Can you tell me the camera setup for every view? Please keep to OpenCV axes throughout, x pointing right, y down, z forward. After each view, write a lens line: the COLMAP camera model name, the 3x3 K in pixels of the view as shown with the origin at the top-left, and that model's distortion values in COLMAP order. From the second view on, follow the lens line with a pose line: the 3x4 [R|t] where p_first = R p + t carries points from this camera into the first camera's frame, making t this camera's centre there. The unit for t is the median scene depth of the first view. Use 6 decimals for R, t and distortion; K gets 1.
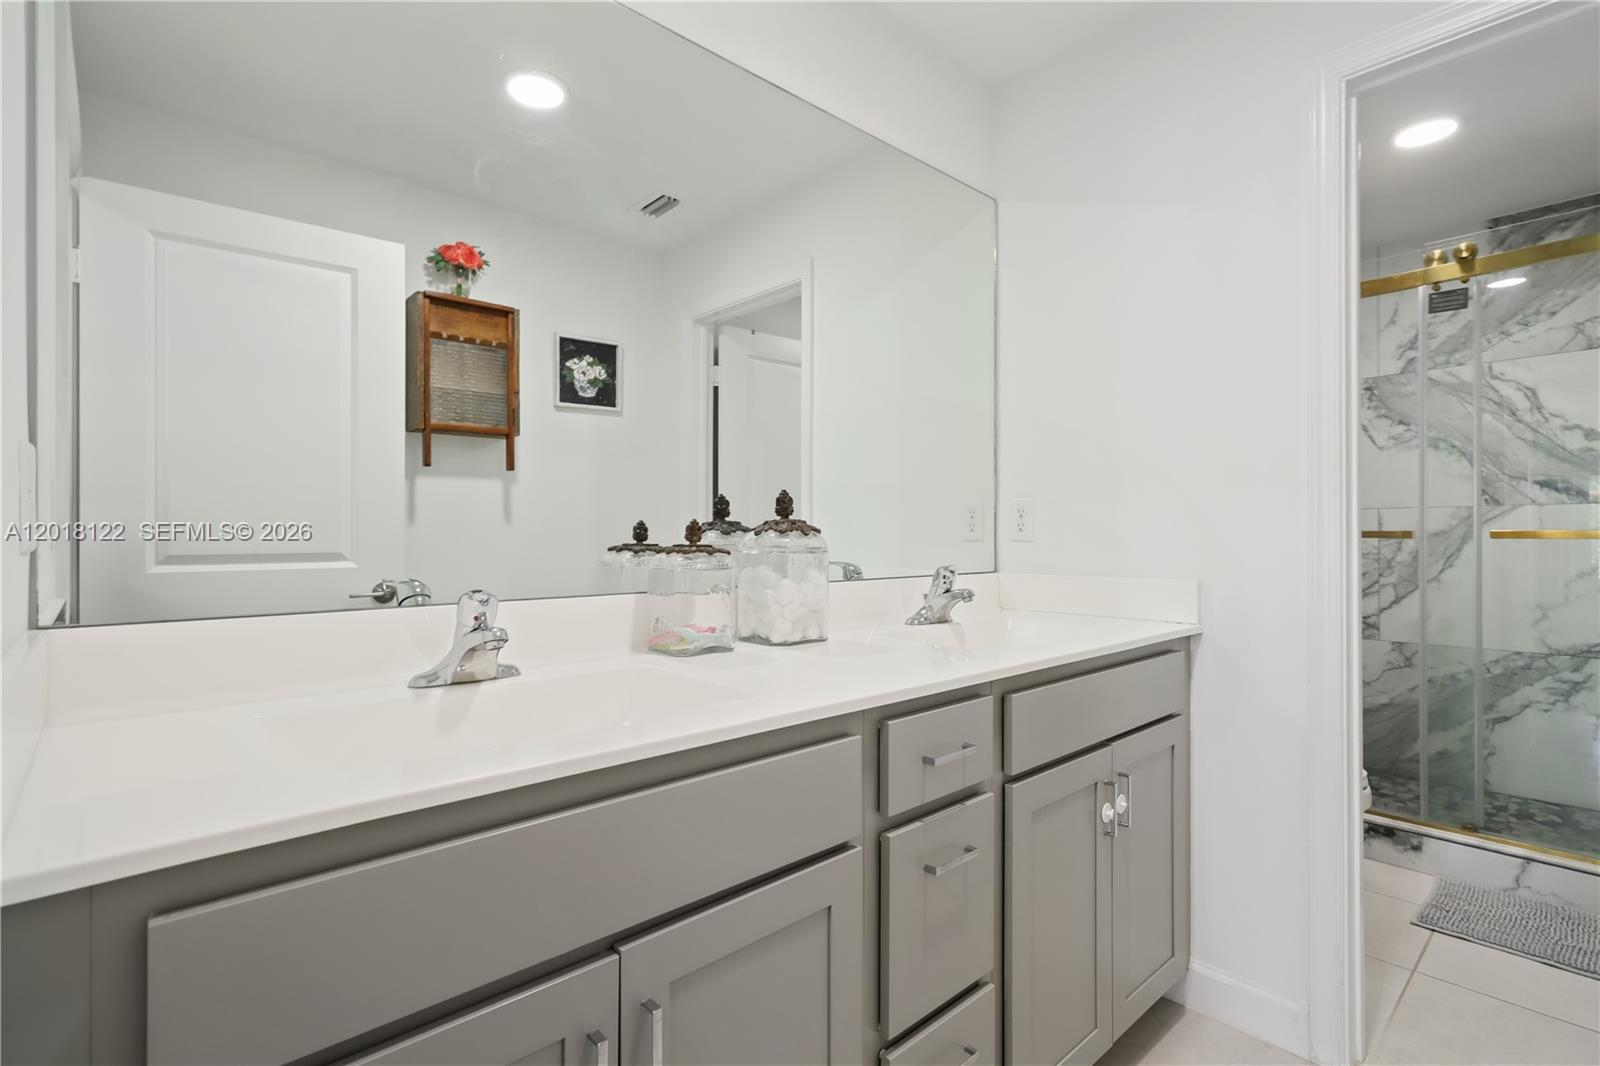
lens RADIAL K [[768.4, 0, 791.3], [0, 768.4, 527.6], [0, 0, 1]] dist [0.006299, 0.001392]
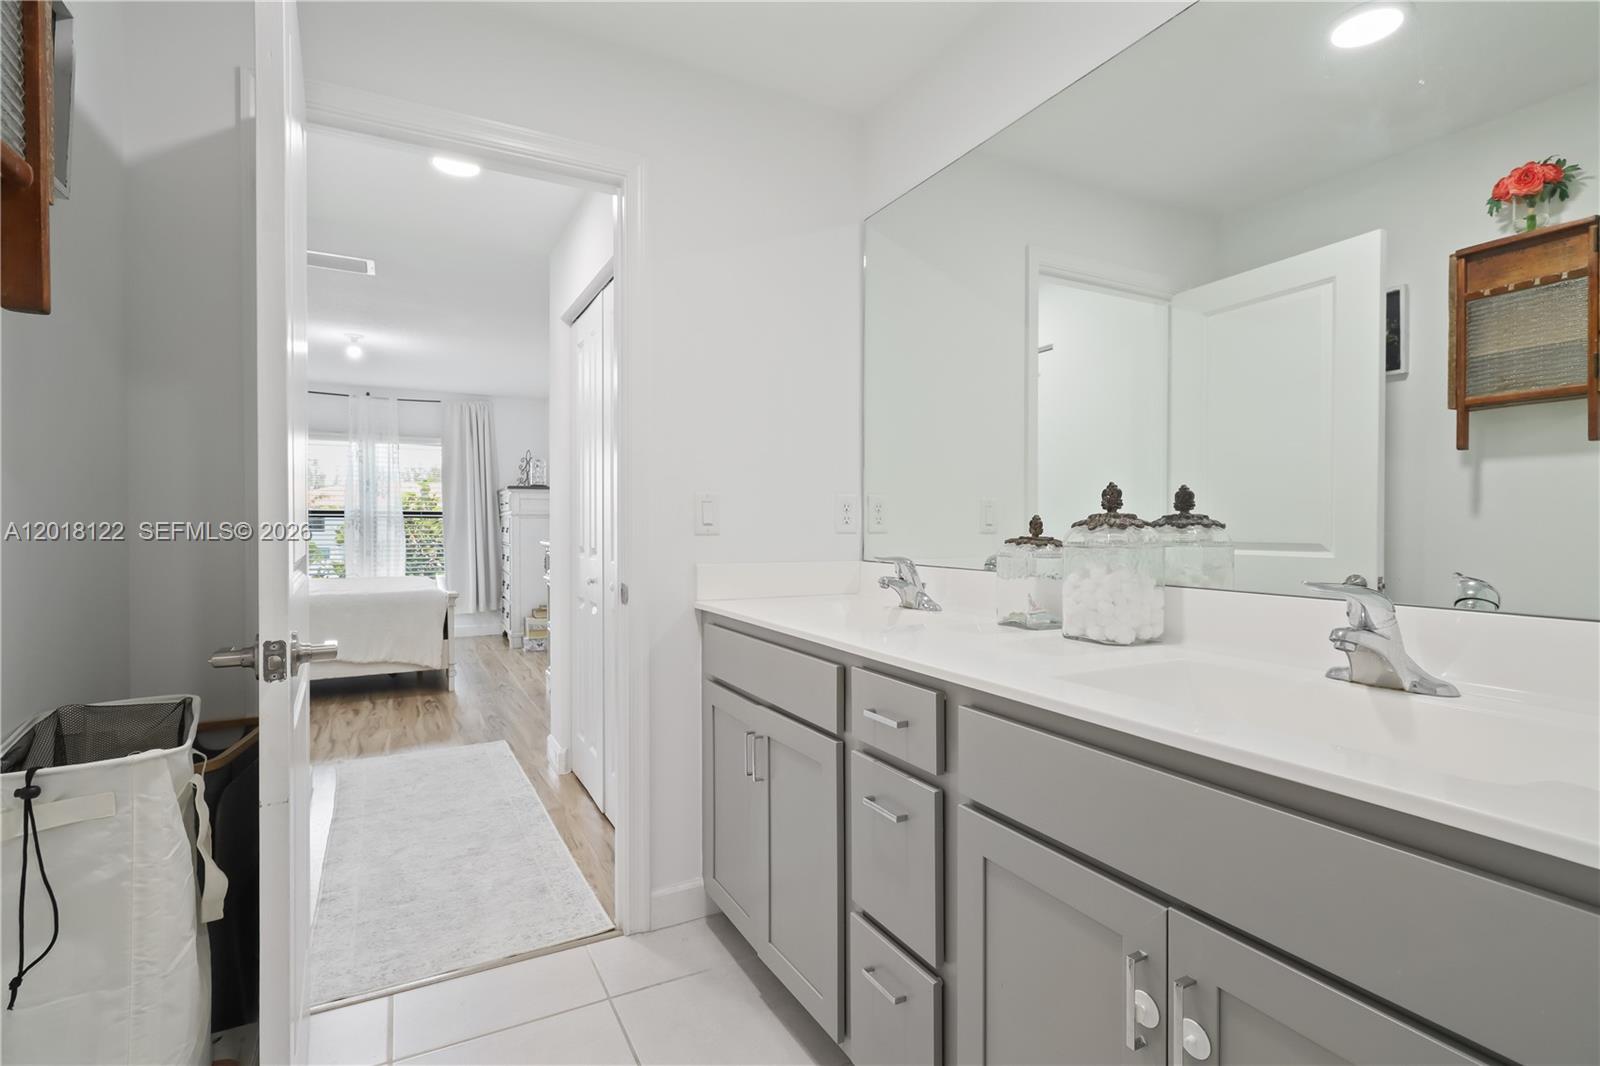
lens RADIAL K [[768.4, 0, 805.1], [0, 768.4, 537.3], [0, 0, 1]] dist [0.006299, 0.001392]
pose [[-0.242065, 0.018112, -0.970091, 1.230465], [0.006157, 0.999834, 0.017131, -0.000586], [0.970240, -0.001826, -0.242137, 1.053551]]
